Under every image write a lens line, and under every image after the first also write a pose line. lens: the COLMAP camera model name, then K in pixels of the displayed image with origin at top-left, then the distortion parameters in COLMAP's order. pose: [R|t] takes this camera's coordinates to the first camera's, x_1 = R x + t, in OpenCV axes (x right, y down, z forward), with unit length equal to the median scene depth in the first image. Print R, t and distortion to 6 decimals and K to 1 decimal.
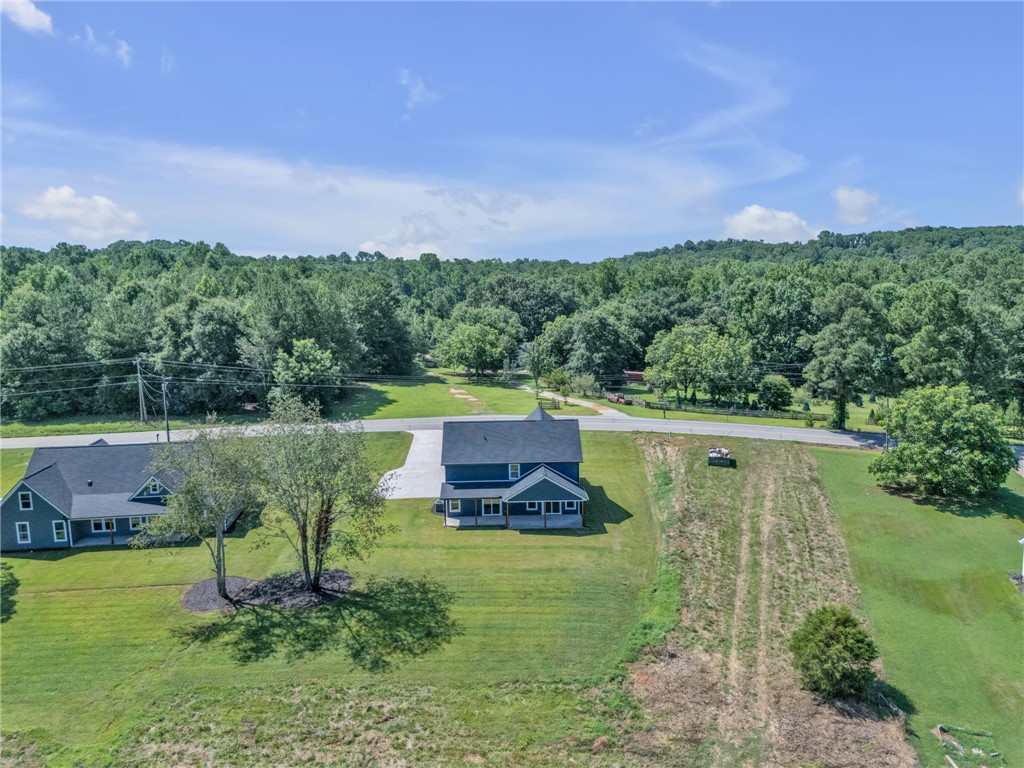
lens RADIAL K [[793.4, 0, 512.0], [0, 793.4, 384.0], [0, 0, 1]] dist [0.037432, 0.000837]
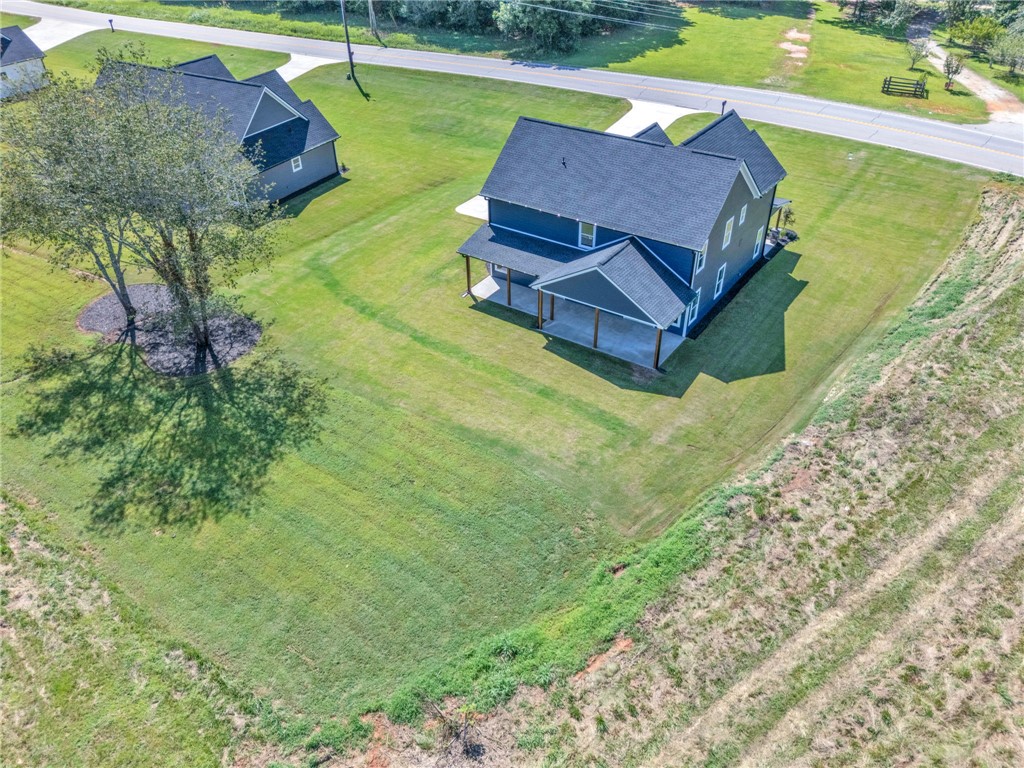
lens RADIAL K [[793.4, 0, 512.0], [0, 793.4, 384.0], [0, 0, 1]] dist [0.037432, 0.000837]
pose [[0.803167, 0.362197, -0.473008, 0.273172], [-0.091480, 0.859529, 0.502834, -0.082895], [0.588688, -0.360589, 0.723479, 0.524018]]
